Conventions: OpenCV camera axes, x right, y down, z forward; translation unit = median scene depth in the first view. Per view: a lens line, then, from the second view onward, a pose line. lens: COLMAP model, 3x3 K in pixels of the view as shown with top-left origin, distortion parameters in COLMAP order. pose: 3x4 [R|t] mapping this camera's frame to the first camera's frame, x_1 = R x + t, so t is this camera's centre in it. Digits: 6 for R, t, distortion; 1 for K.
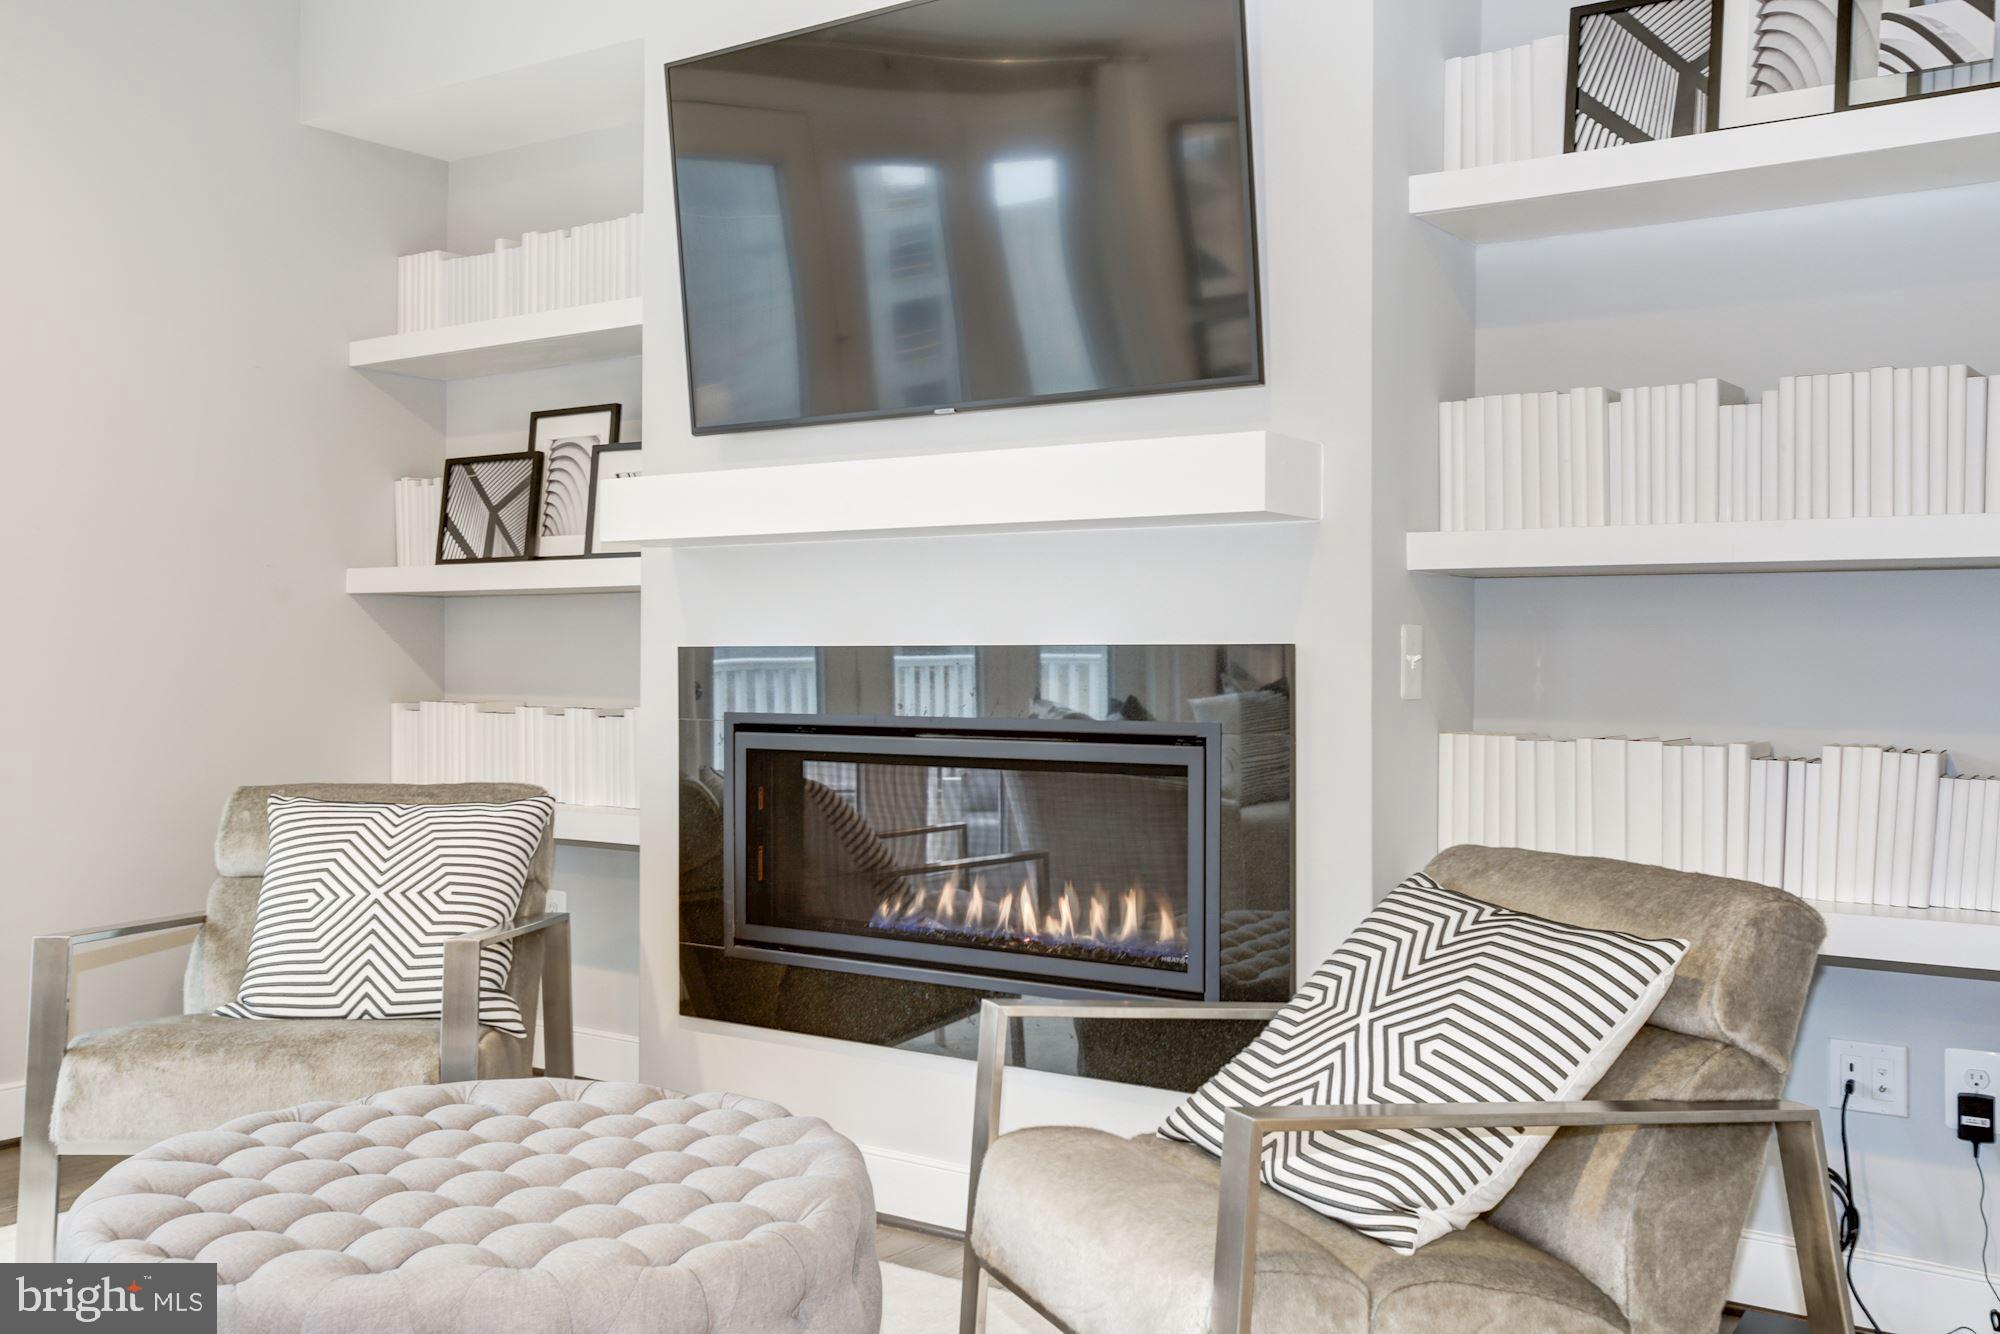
lens RADIAL K [[1880.7, 0, 1000.0], [0, 1880.7, 667.0], [0, 0, 1]] dist [0.004129, 0.017491]
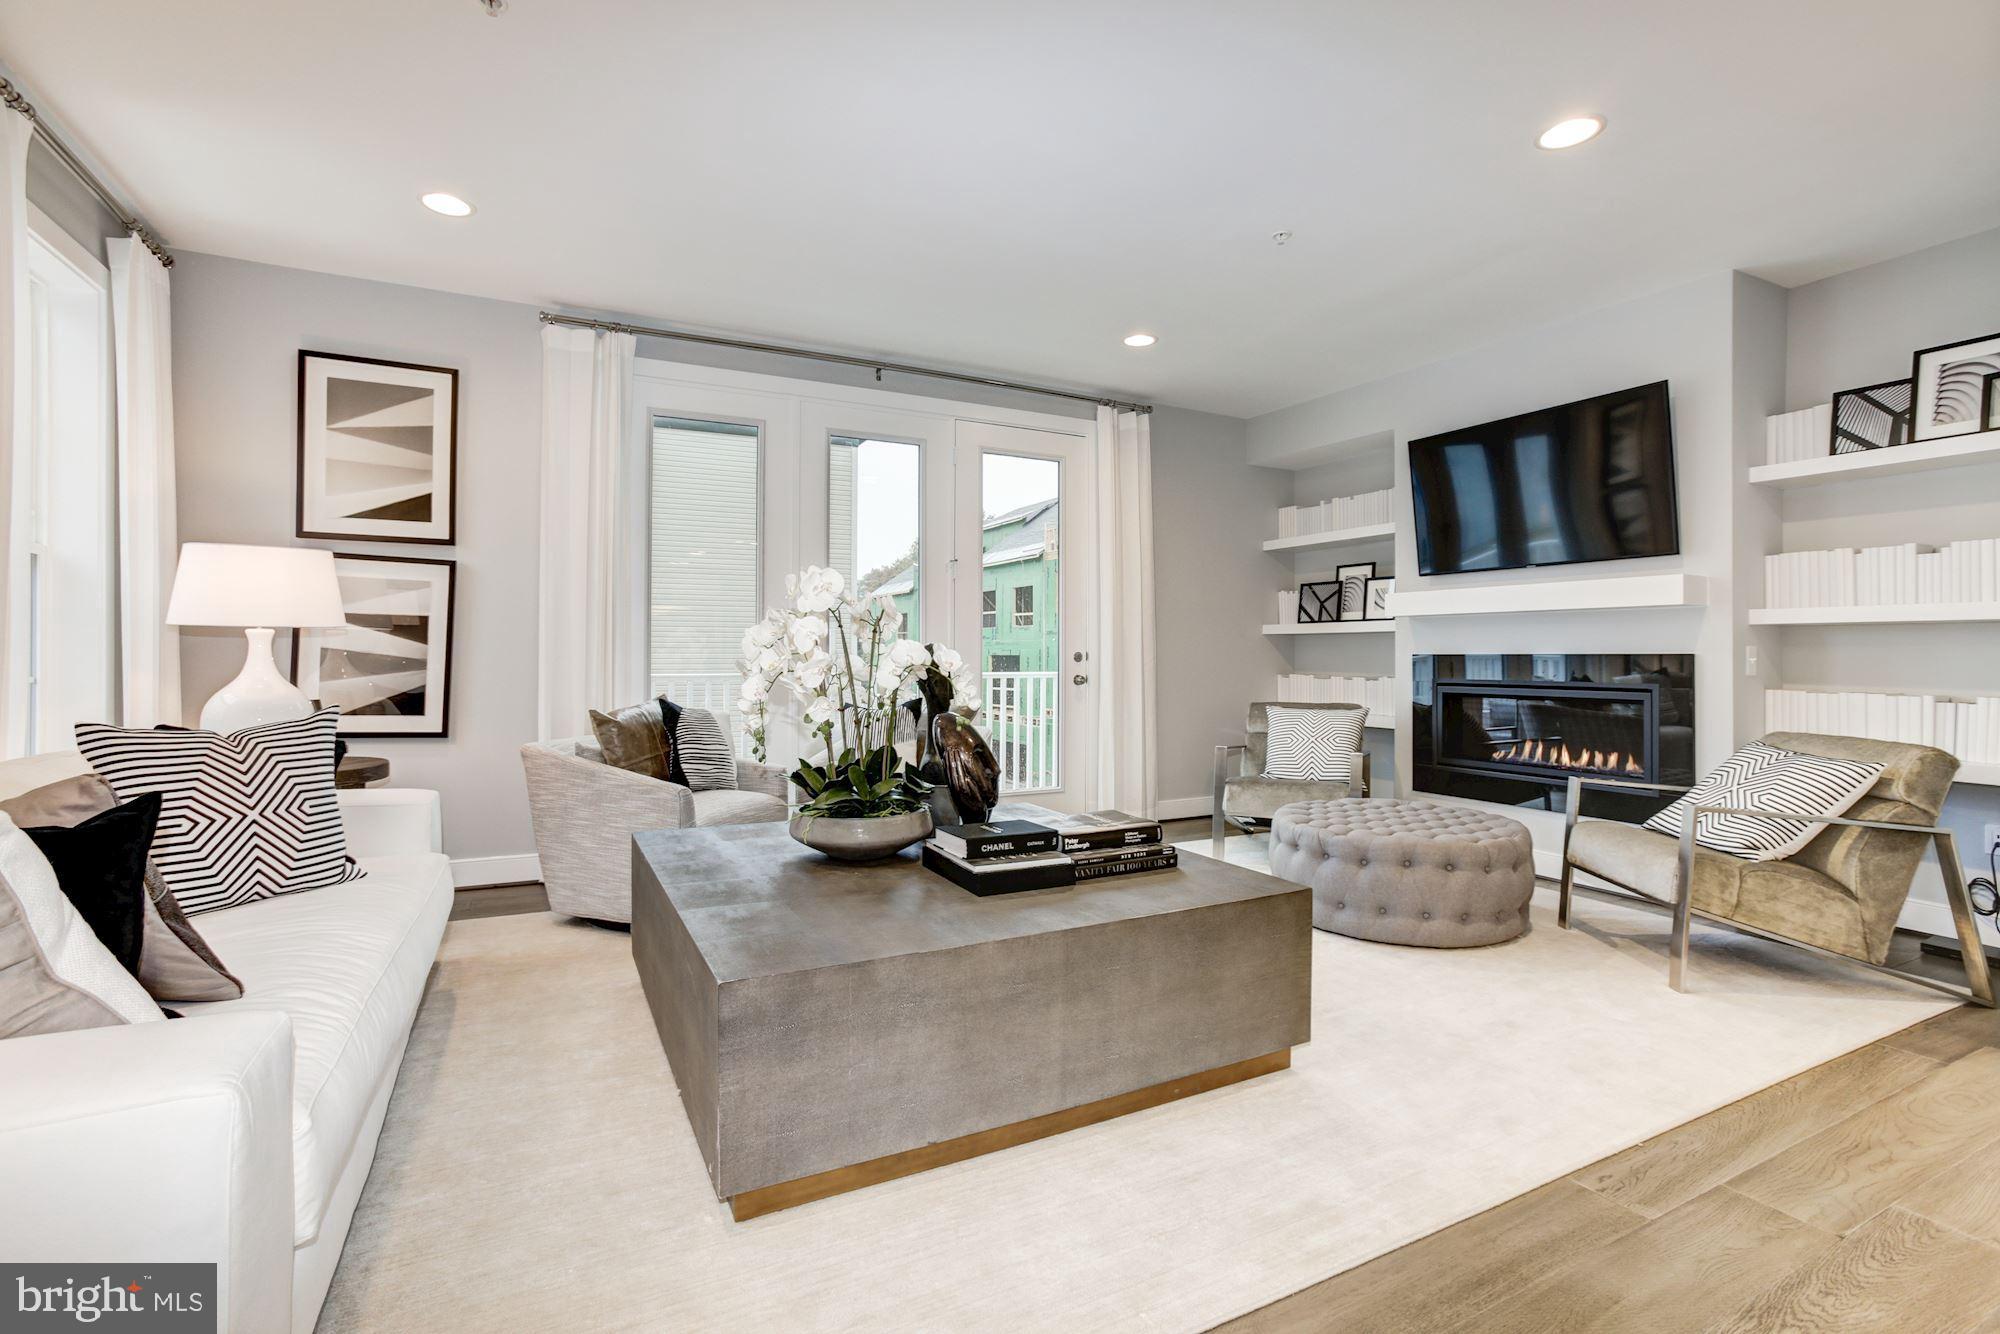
lens RADIAL K [[914.5, 0, 981.2], [0, 914.5, 647.2], [0, 0, 1]] dist [-0.056862, 0.029406]
pose [[0.882164, -0.004399, -0.470922, -0.114217], [-0.002150, 0.999908, -0.013367, -0.002505], [0.470938, 0.012805, 0.882073, -0.470025]]
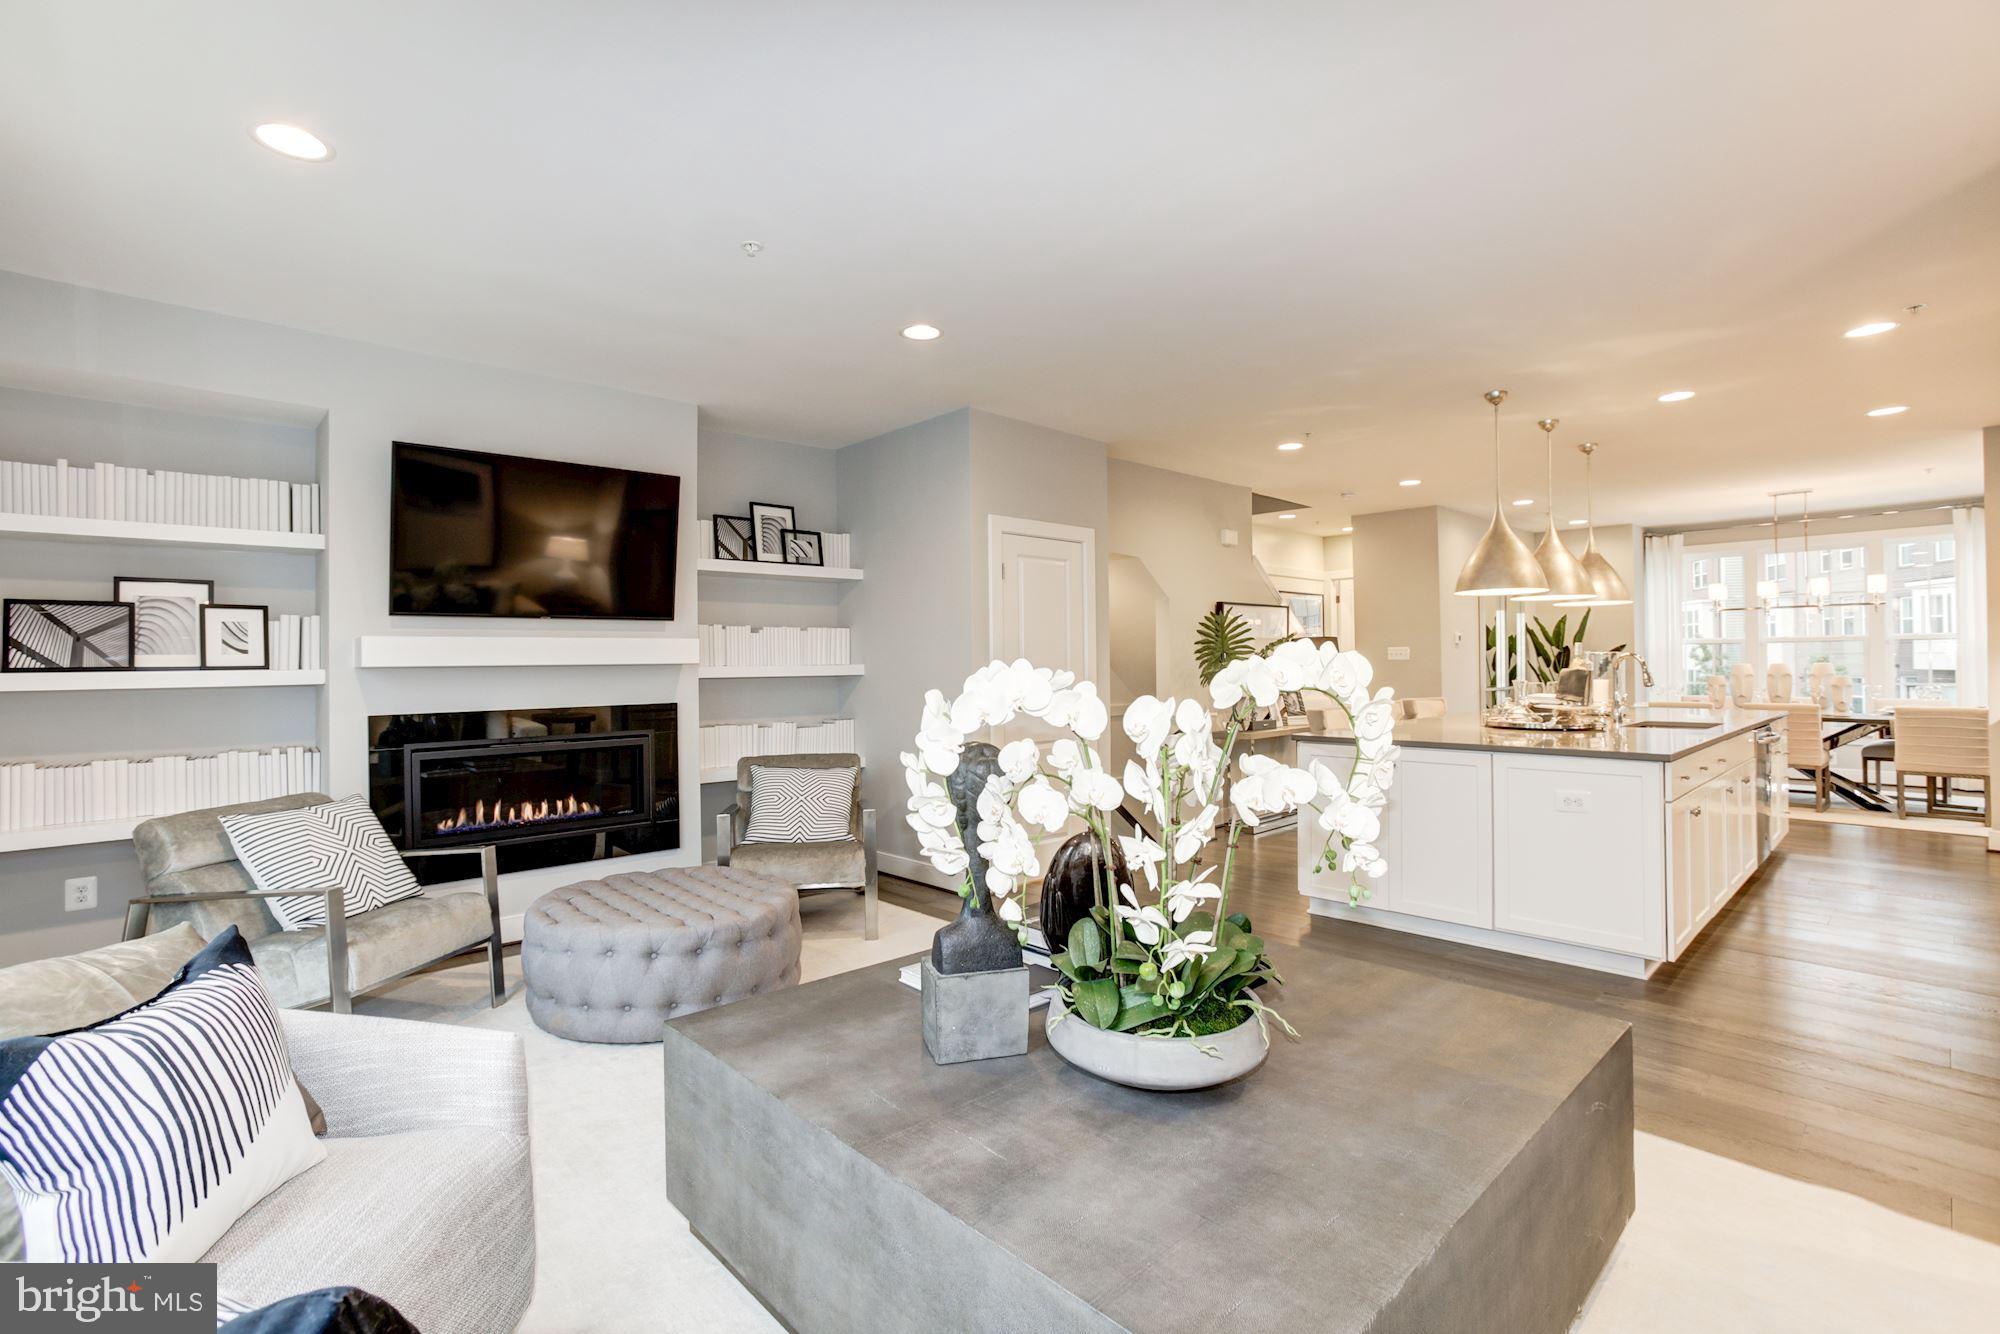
lens RADIAL K [[914.5, 0, 981.2], [0, 914.5, 647.2], [0, 0, 1]] dist [-0.056862, 0.029406]
pose [[0.206811, 0.005188, 0.978367, -1.069314], [0.014343, 0.999862, -0.008334, -0.074100], [-0.978276, 0.015756, 0.206708, 0.153050]]
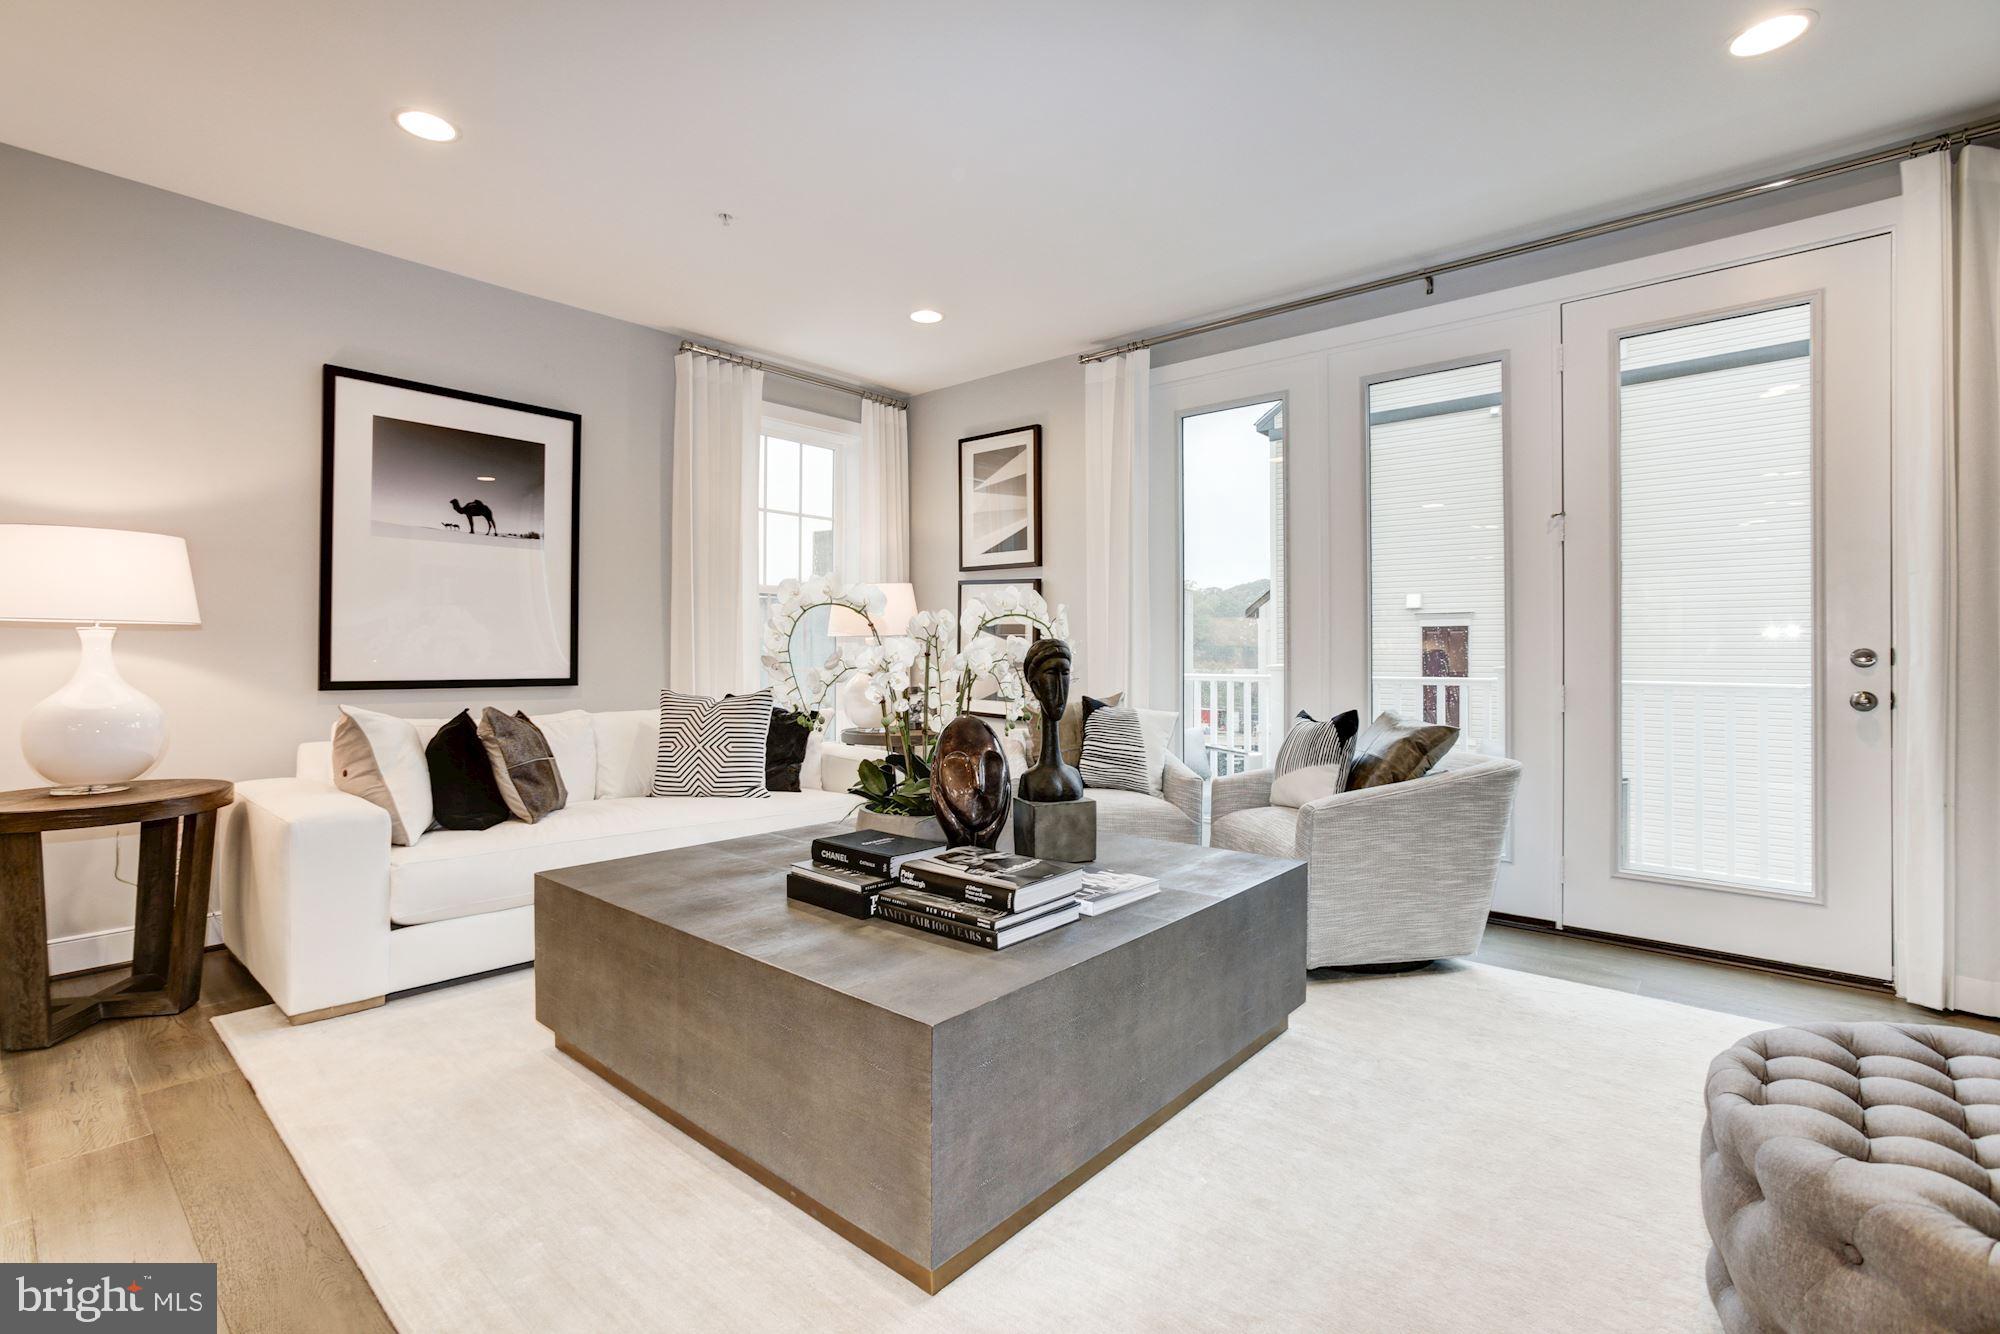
lens RADIAL K [[914.5, 0, 981.2], [0, 914.5, 647.2], [0, 0, 1]] dist [-0.056862, 0.029406]
pose [[-0.115347, -0.011379, -0.993260, 0.184871], [-0.005779, 0.999925, -0.010784, -0.002473], [0.993308, 0.004496, -0.115404, 0.277849]]
